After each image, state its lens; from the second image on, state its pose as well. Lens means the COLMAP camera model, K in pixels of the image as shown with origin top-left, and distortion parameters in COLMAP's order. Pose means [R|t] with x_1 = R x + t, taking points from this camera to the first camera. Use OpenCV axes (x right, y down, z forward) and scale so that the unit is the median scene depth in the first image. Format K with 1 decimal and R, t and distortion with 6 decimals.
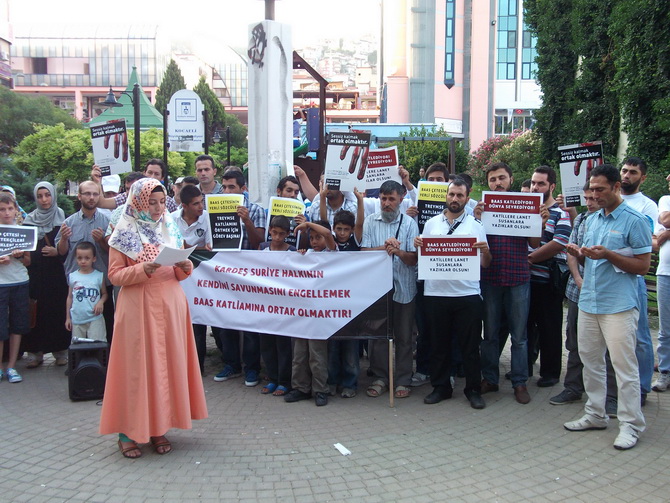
lens RADIAL K [[718.1, 0, 335.5], [0, 718.1, 240.4], [0, 0, 1]] dist [-0.004829, 0.011740]
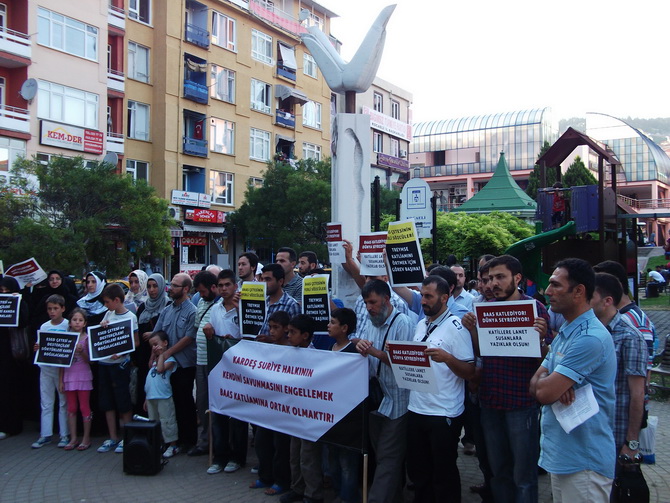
lens RADIAL K [[700.9, 0, 335.0], [0, 700.9, 251.5], [0, 0, 1]] dist [-0.007214, 0.010761]
pose [[0.837883, -0.015456, -0.545631, 0.121705], [-0.035767, 0.995896, -0.083135, -0.008776], [0.544677, 0.089173, 0.833892, 0.053366]]
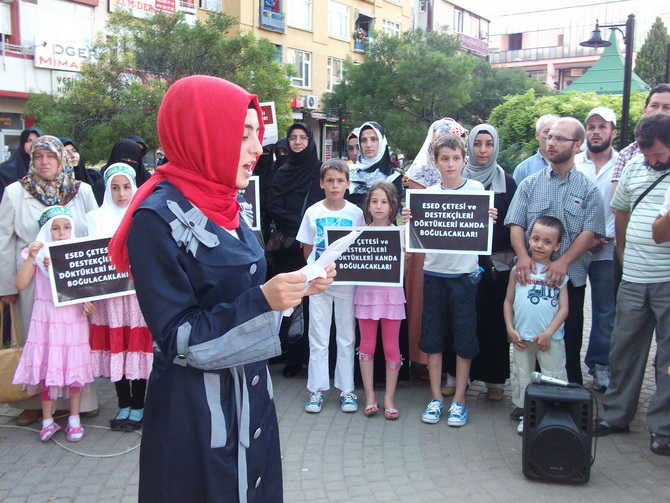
lens RADIAL K [[700.9, 0, 335.0], [0, 700.9, 251.5], [0, 0, 1]] dist [-0.007214, 0.010761]
pose [[0.807423, 0.075278, -0.585151, -0.039416], [-0.045325, 0.996810, 0.065696, -0.000430], [0.588229, -0.026523, 0.808259, 0.105817]]
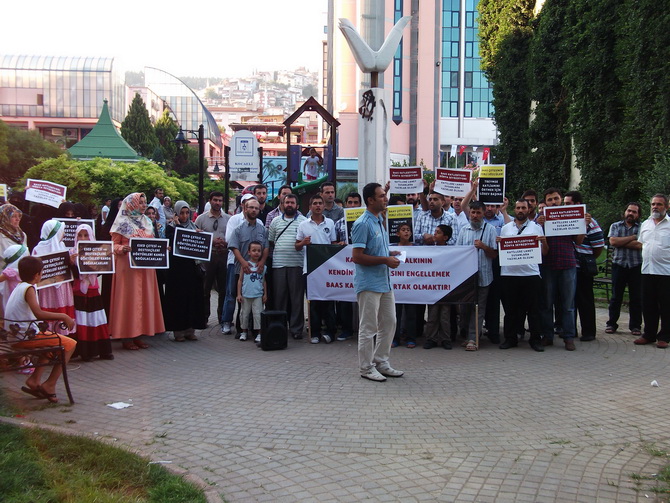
lens RADIAL K [[726.0, 0, 335.0], [0, 726.0, 251.5], [0, 0, 1]] dist [-0.002000, 0.005081]
pose [[0.995565, -0.000858, 0.094073, -0.086572], [0.003784, 0.999514, -0.030936, 0.016617], [-0.094000, 0.031155, 0.995085, -0.113479]]
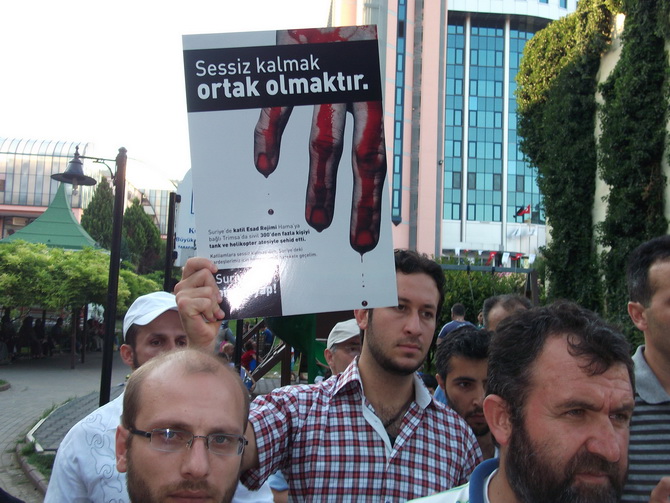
lens RADIAL K [[713.9, 0, 335.0], [0, 713.9, 251.5], [0, 0, 1]] dist [-0.005033, 0.015144]
pose [[0.992085, 0.043304, 0.117865, -0.088617], [-0.022033, 0.984124, -0.176111, -0.020816], [-0.123620, 0.172120, 0.977288, 0.225018]]
